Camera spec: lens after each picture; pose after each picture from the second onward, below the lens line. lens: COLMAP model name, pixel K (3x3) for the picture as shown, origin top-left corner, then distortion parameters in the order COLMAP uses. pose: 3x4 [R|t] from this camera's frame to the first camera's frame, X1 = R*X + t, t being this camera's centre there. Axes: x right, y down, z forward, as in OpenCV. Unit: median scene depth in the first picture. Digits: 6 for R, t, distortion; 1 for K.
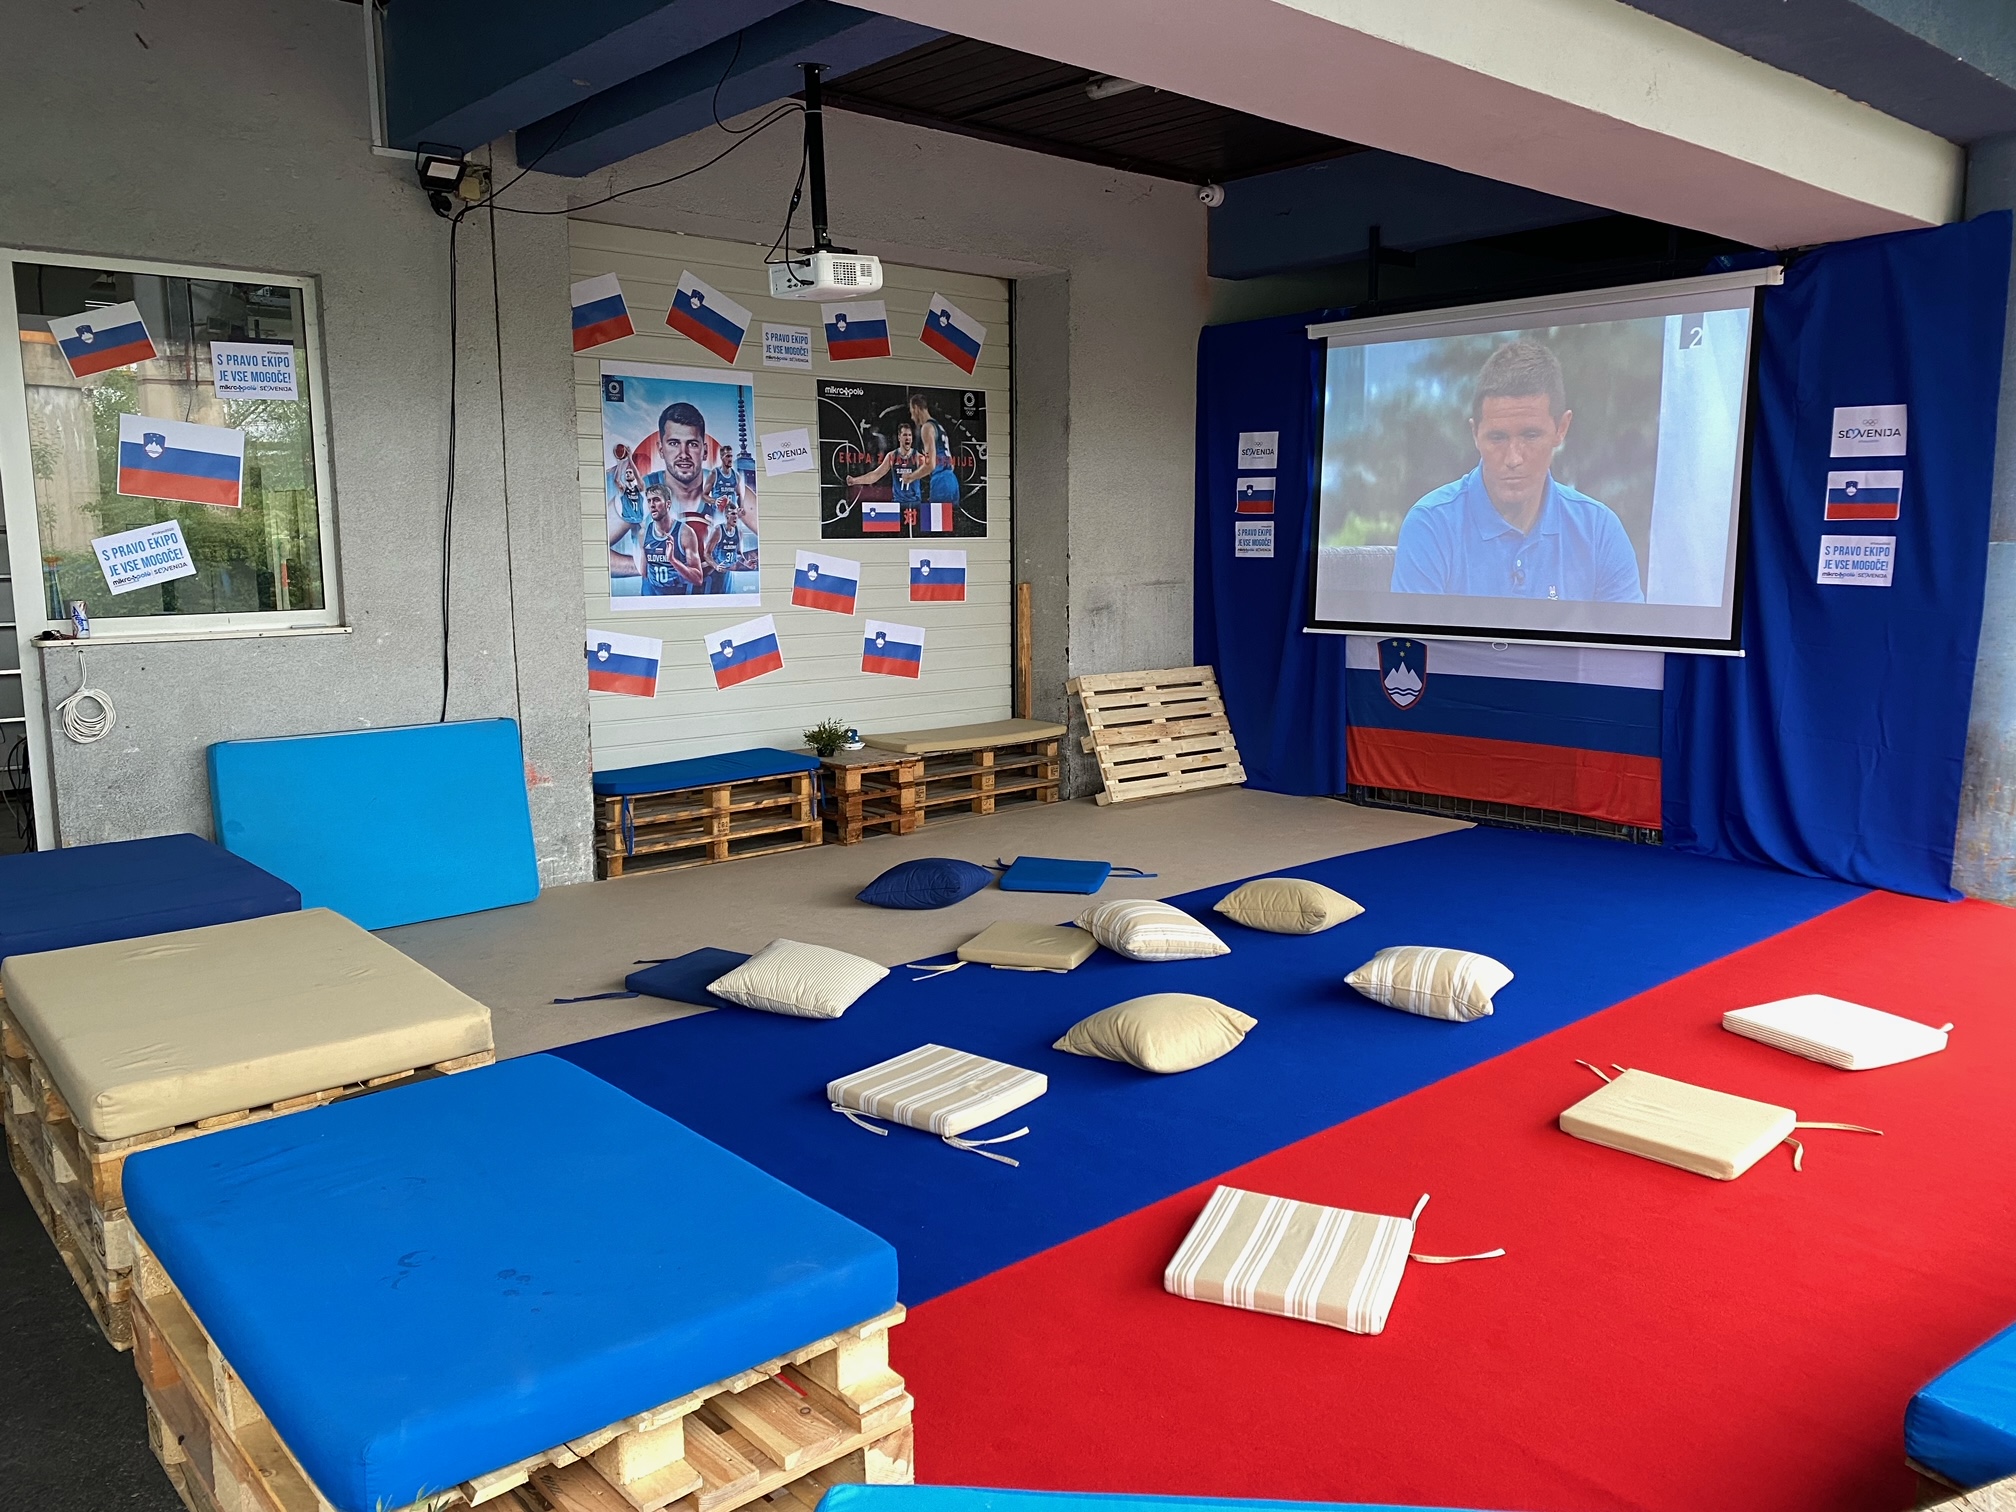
lens RADIAL K [[1509.2, 0, 1008.0], [0, 1509.2, 756.0], [0, 0, 1]] dist [0.096783, -0.154172]
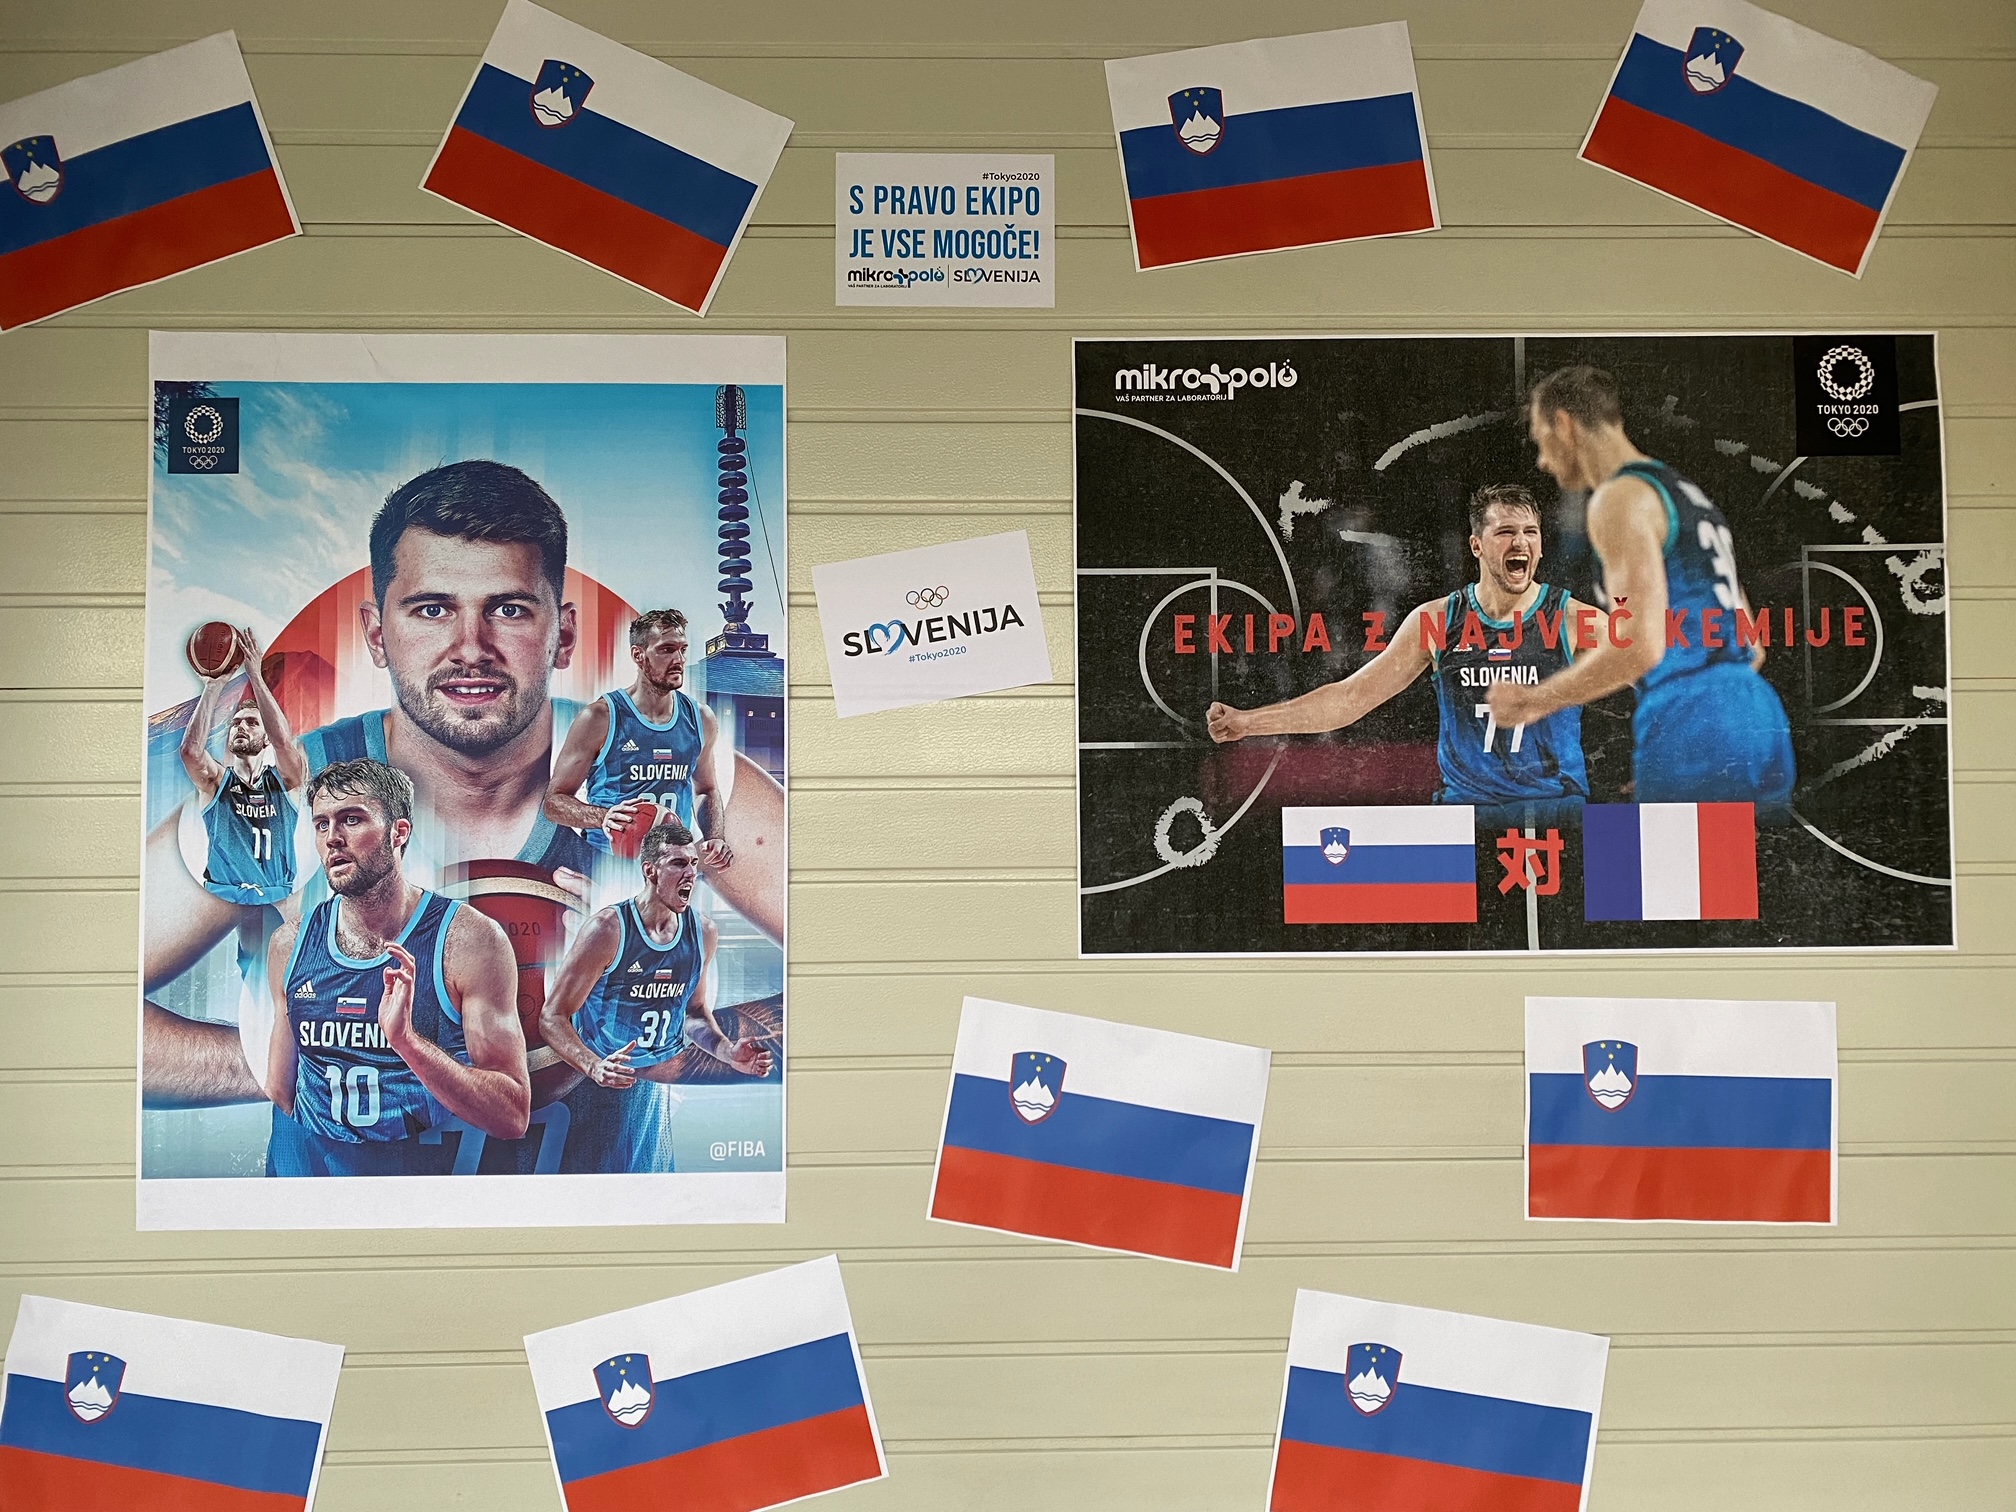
lens RADIAL K [[1509.2, 0, 1008.0], [0, 1509.2, 756.0], [0, 0, 1]] dist [0.096783, -0.154172]
pose [[0.765952, -0.022336, -0.642510, 0.030338], [-0.088985, 0.986093, -0.140362, -0.146234], [0.636710, 0.164684, 0.753312, 0.836829]]
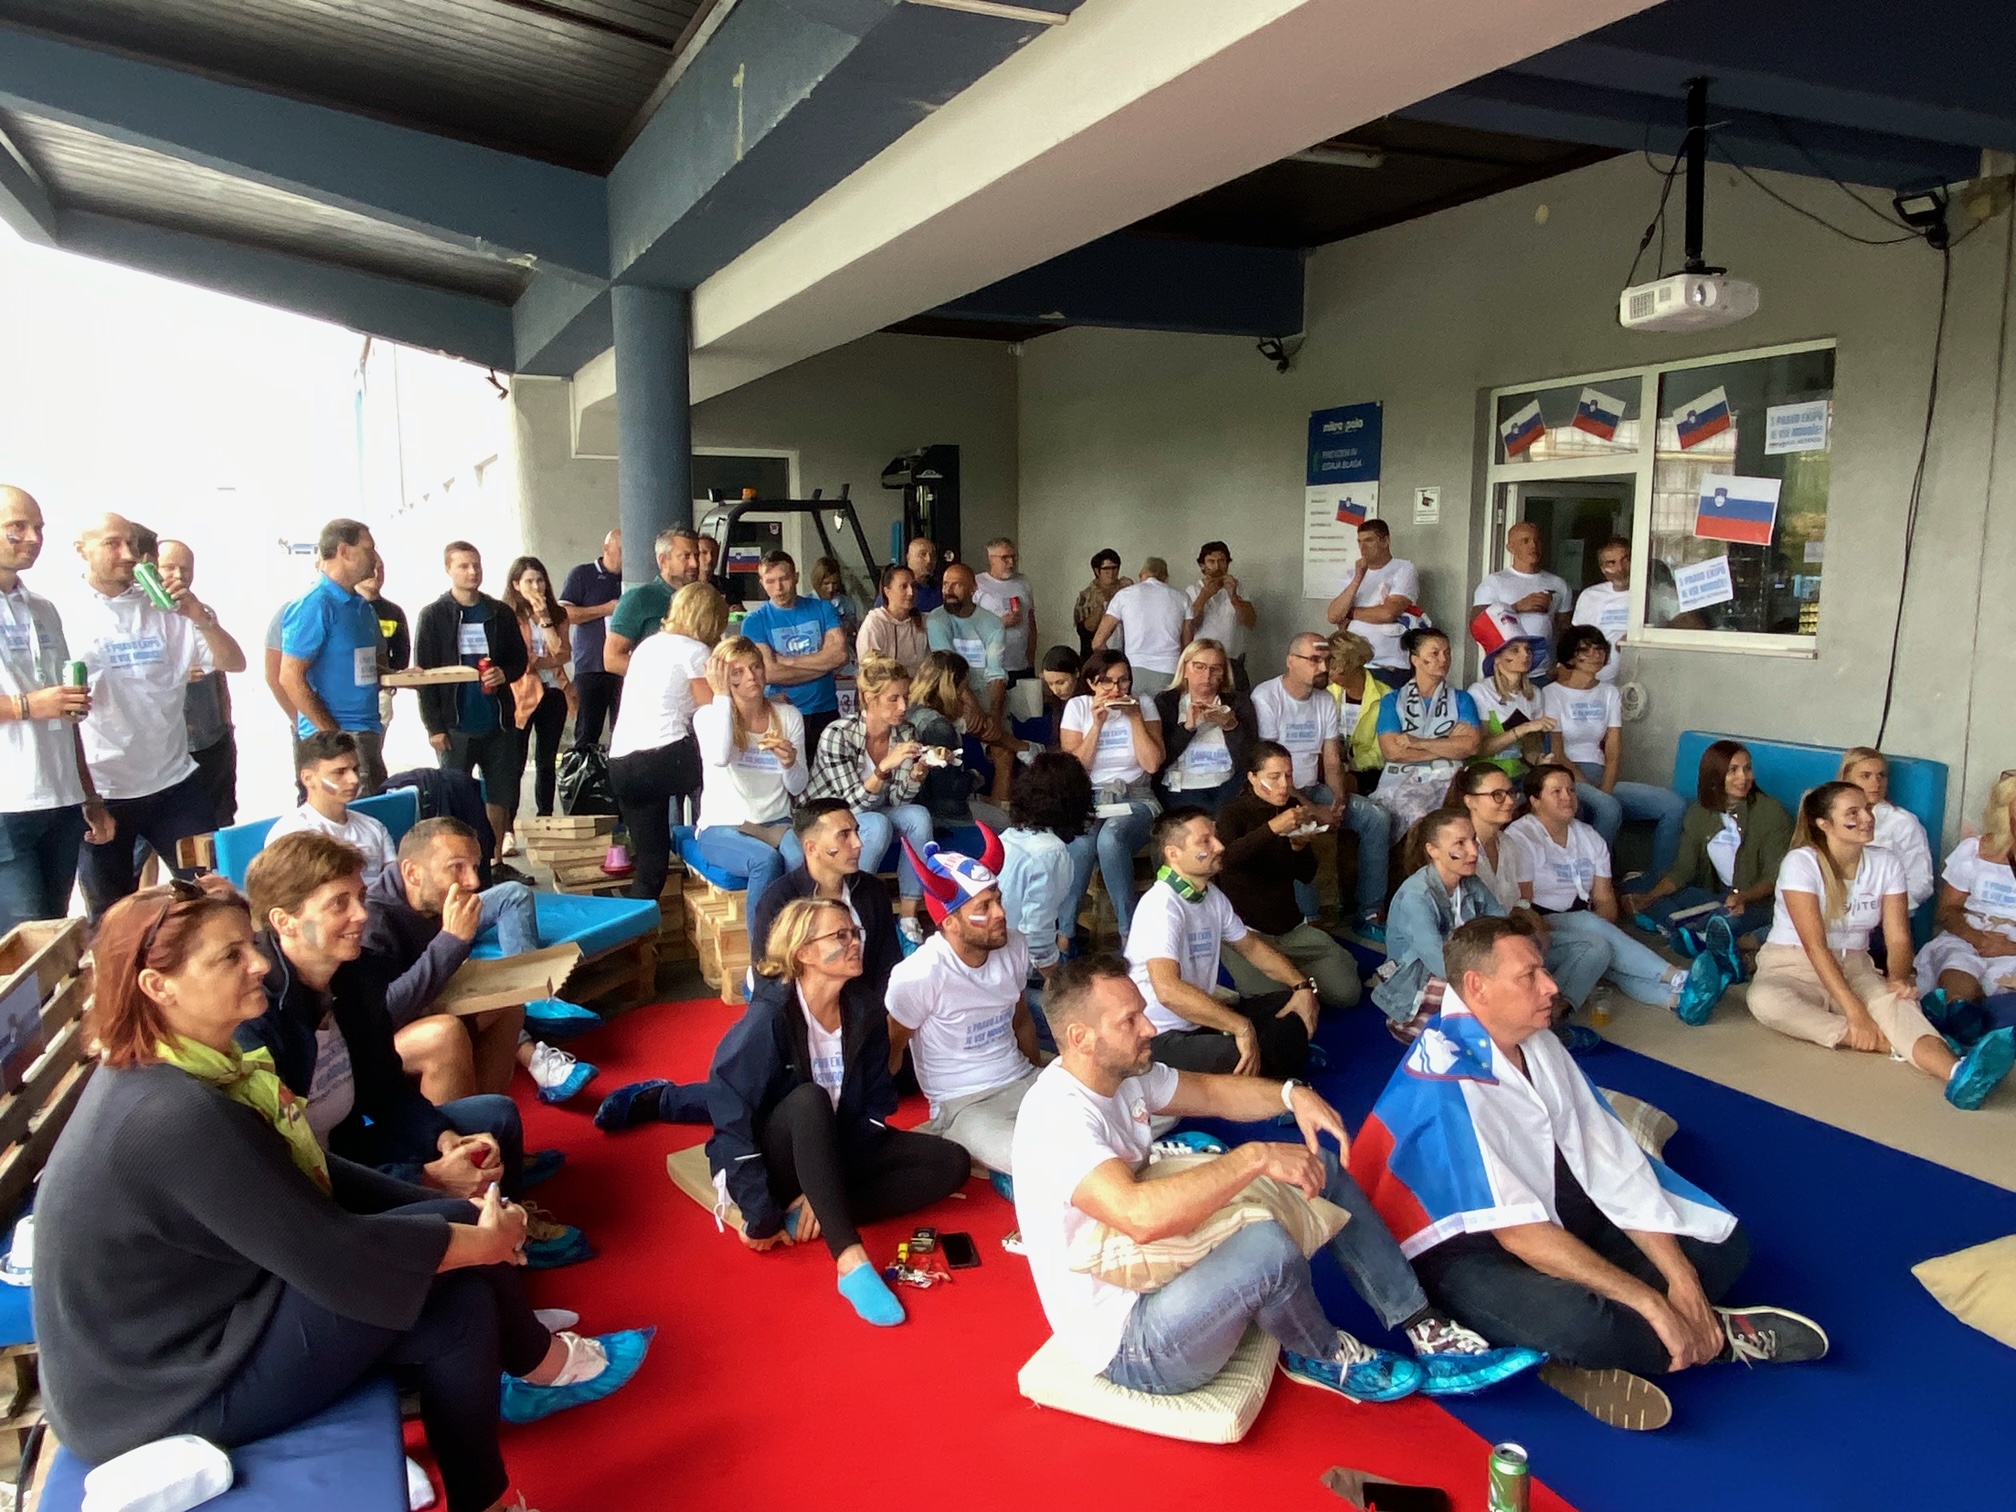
lens RADIAL K [[1407.0, 0, 1008.0], [0, 1407.0, 756.0], [0, 0, 1]] dist [0.068436, -0.098290]
pose [[-0.261444, 0.144496, -0.954342, 0.558474], [-0.128719, 0.974680, 0.182838, -0.097770], [0.956597, 0.170644, -0.236225, 0.550307]]
